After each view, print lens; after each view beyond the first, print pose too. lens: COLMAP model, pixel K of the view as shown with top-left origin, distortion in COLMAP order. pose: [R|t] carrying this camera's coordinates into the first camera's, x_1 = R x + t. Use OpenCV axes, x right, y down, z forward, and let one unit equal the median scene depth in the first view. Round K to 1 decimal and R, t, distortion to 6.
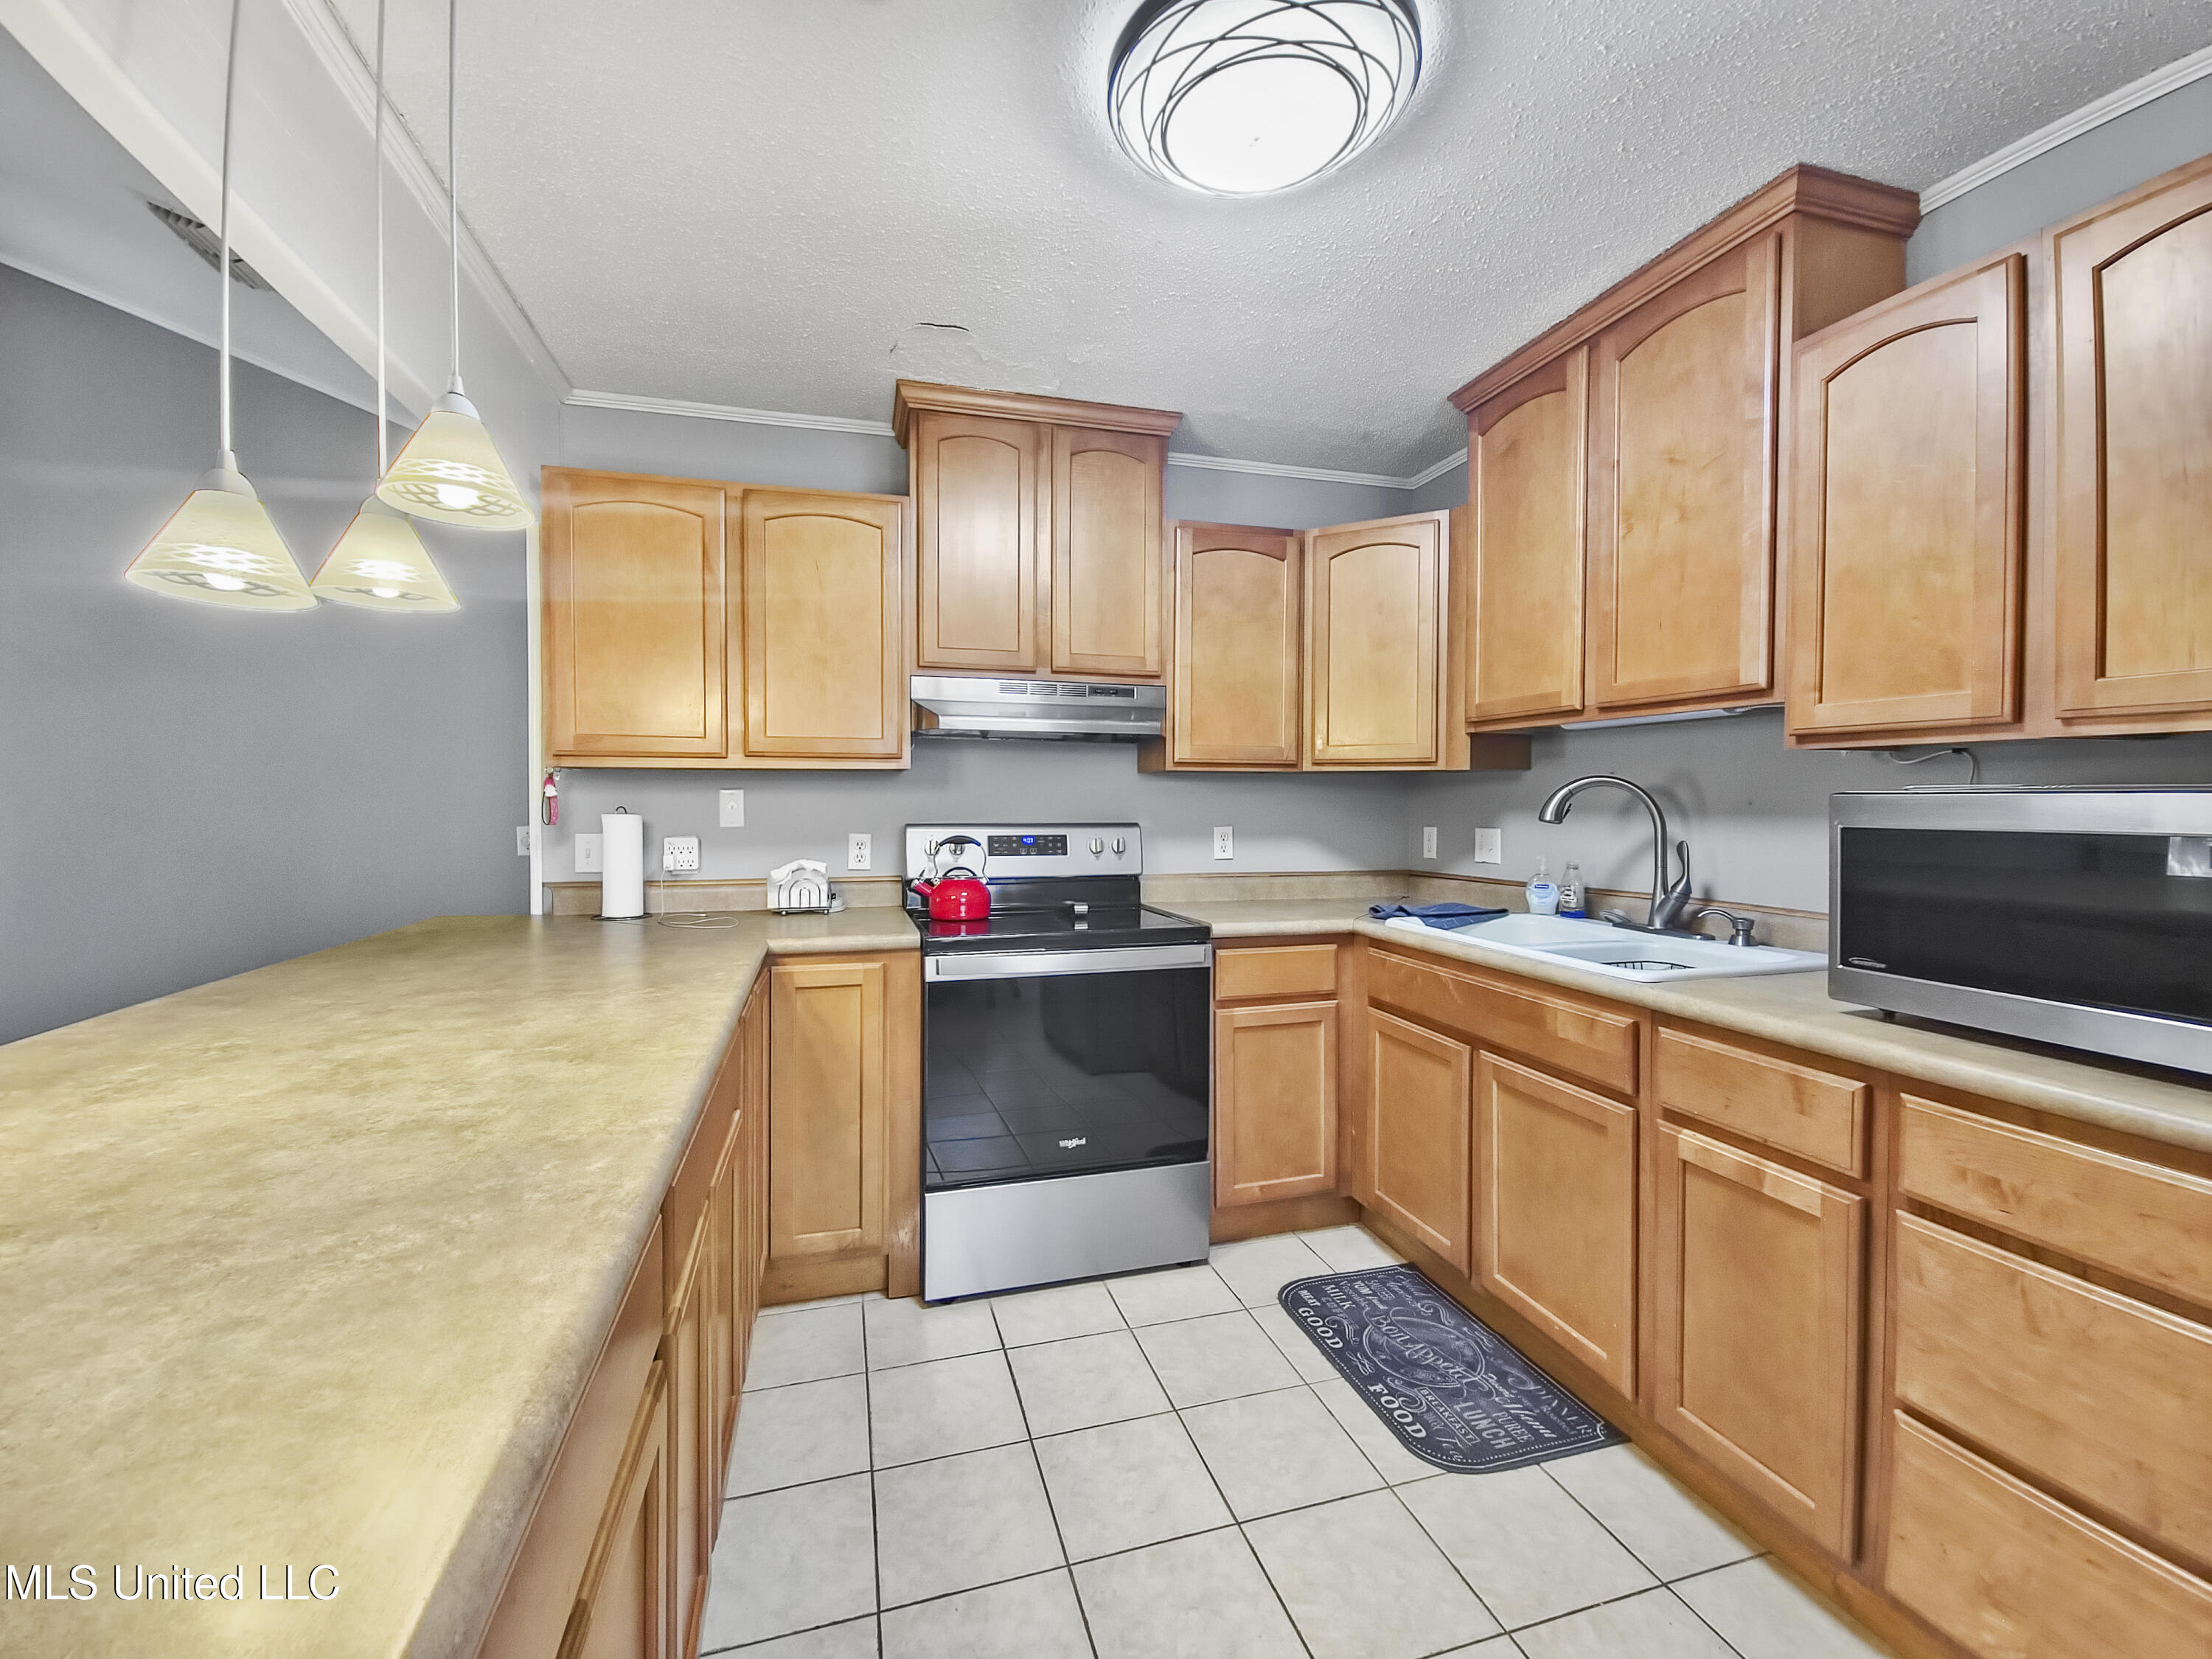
lens RADIAL K [[898.5, 0, 1102.1], [0, 898.5, 819.4], [0, 0, 1]] dist [0.013969, -0.015706]
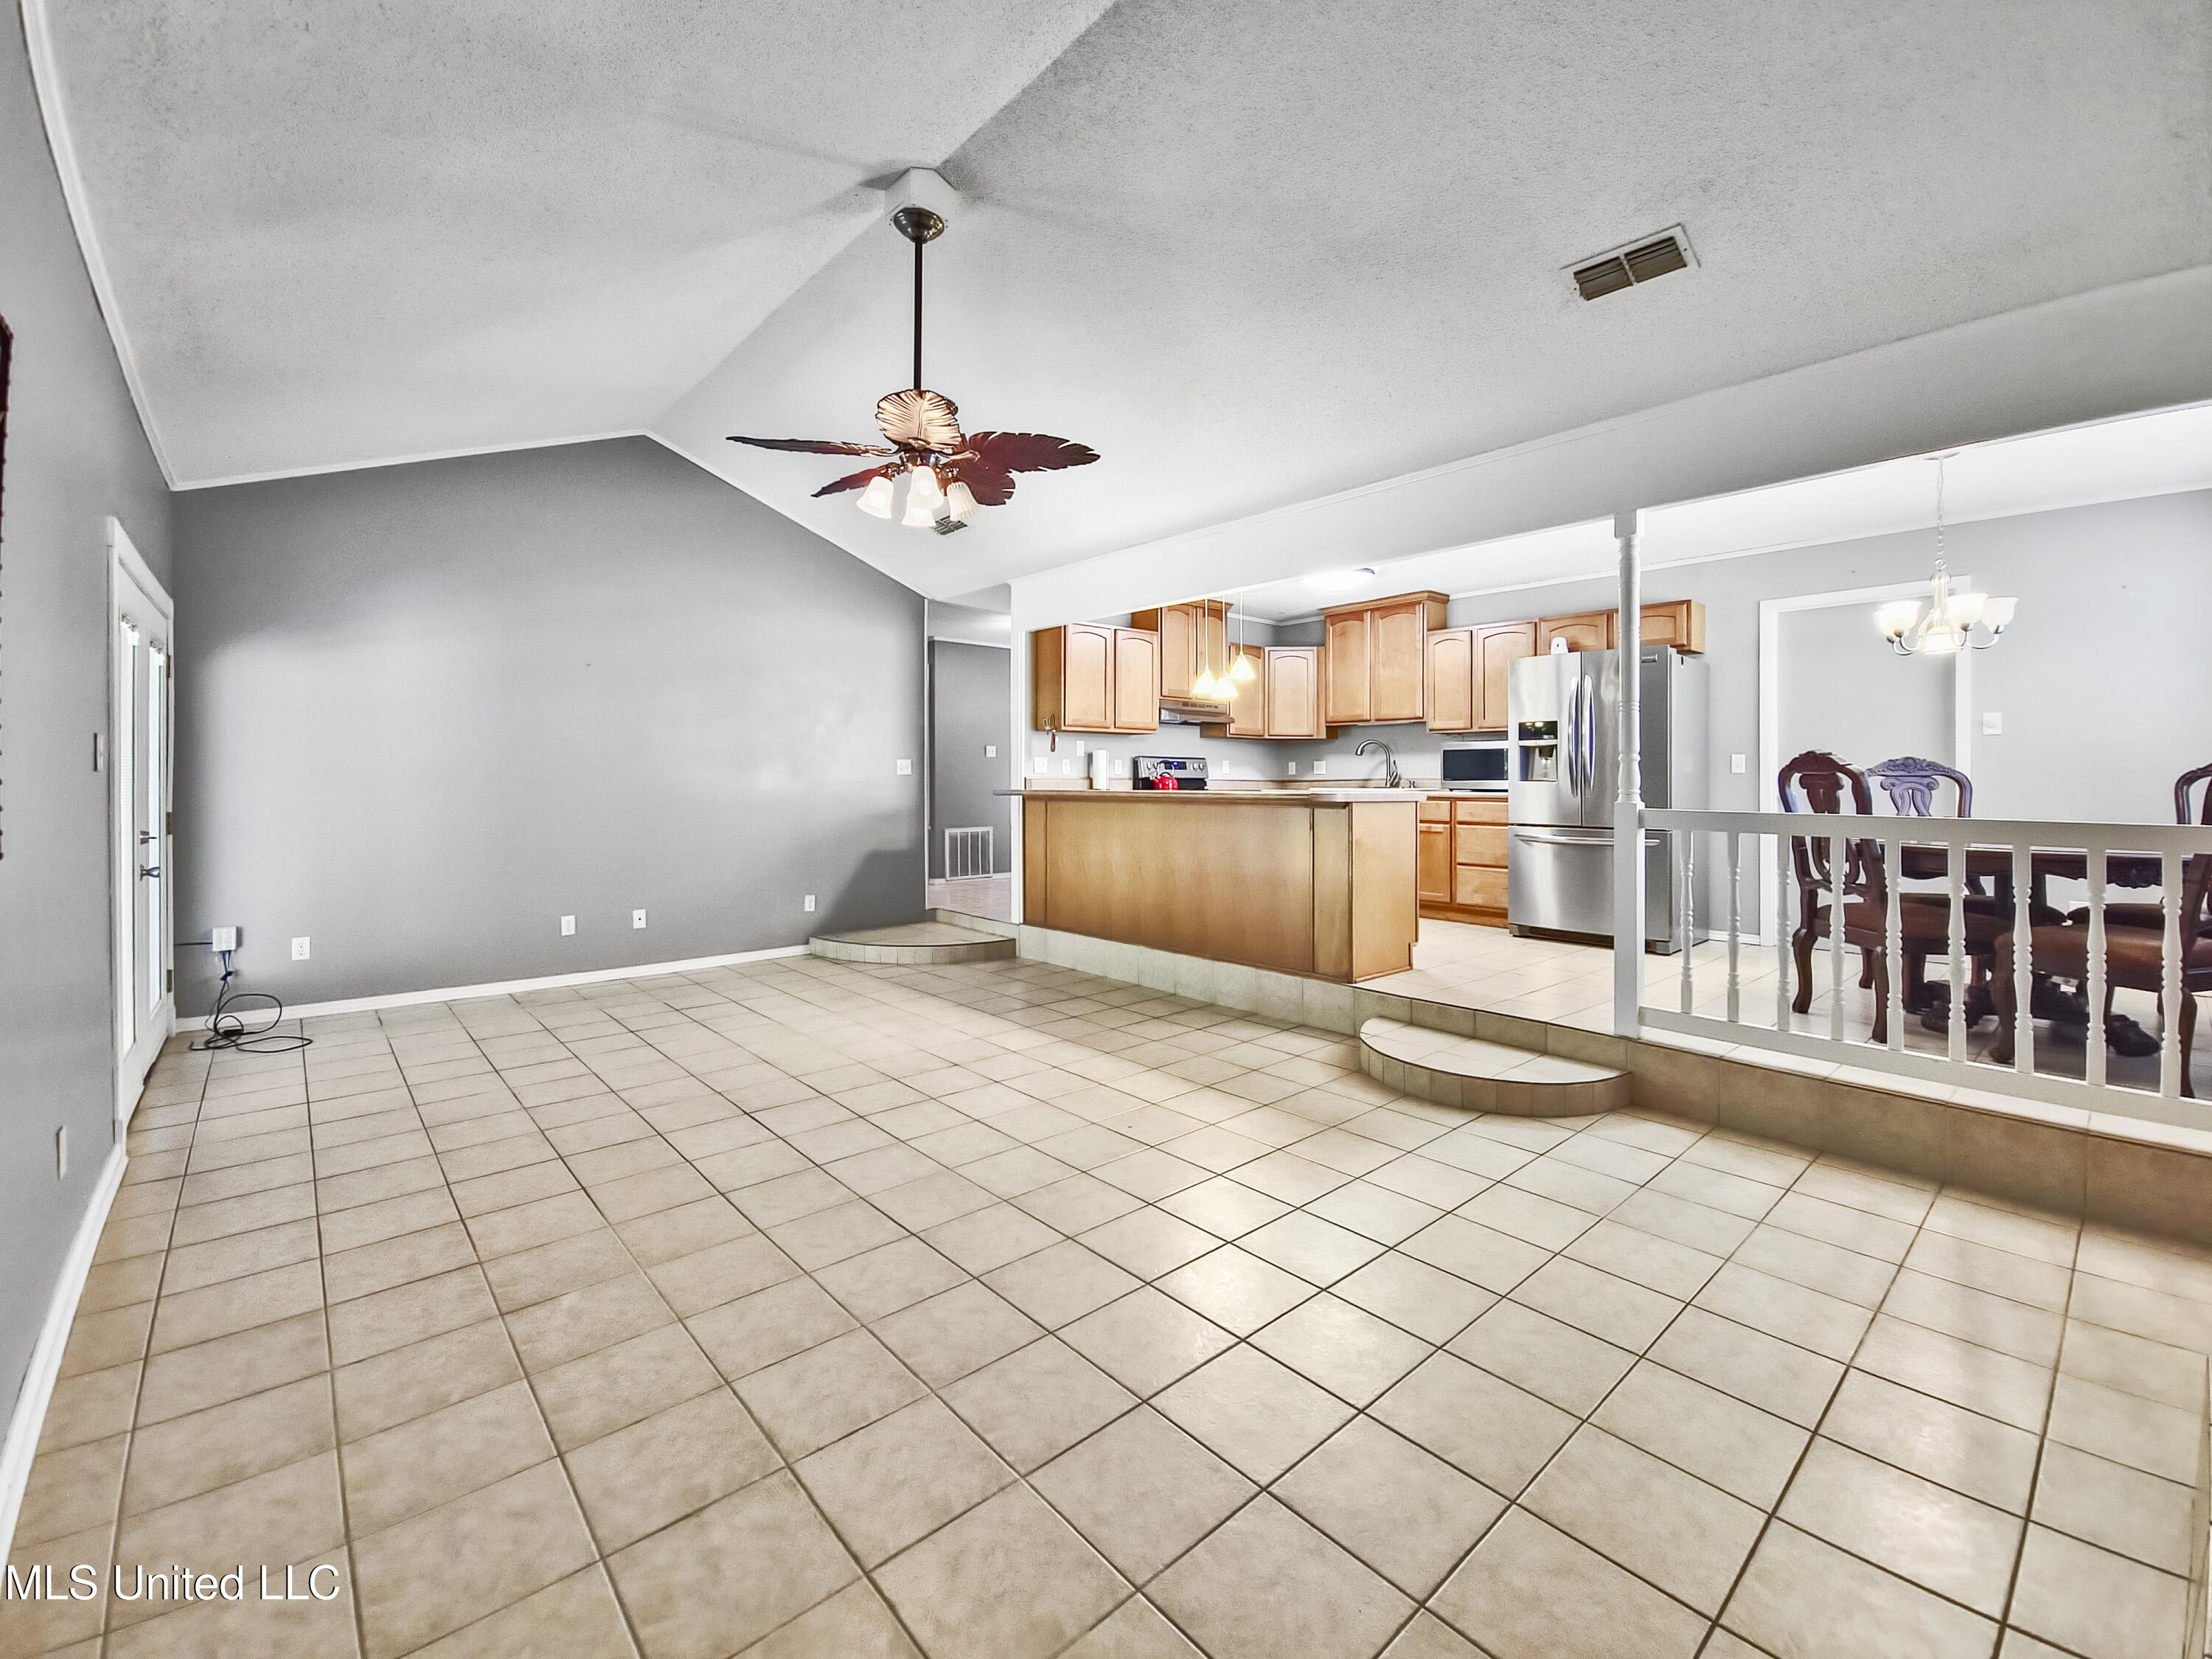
lens RADIAL K [[942.6, 0, 1111.8], [0, 942.6, 778.9], [0, 0, 1]] dist [0.000766, 0.000094]
pose [[0.900396, -0.000623, 0.435072, -1.849766], [0.010254, 0.999752, -0.019790, 0.154391], [-0.434951, 0.022280, 0.900178, -1.716213]]
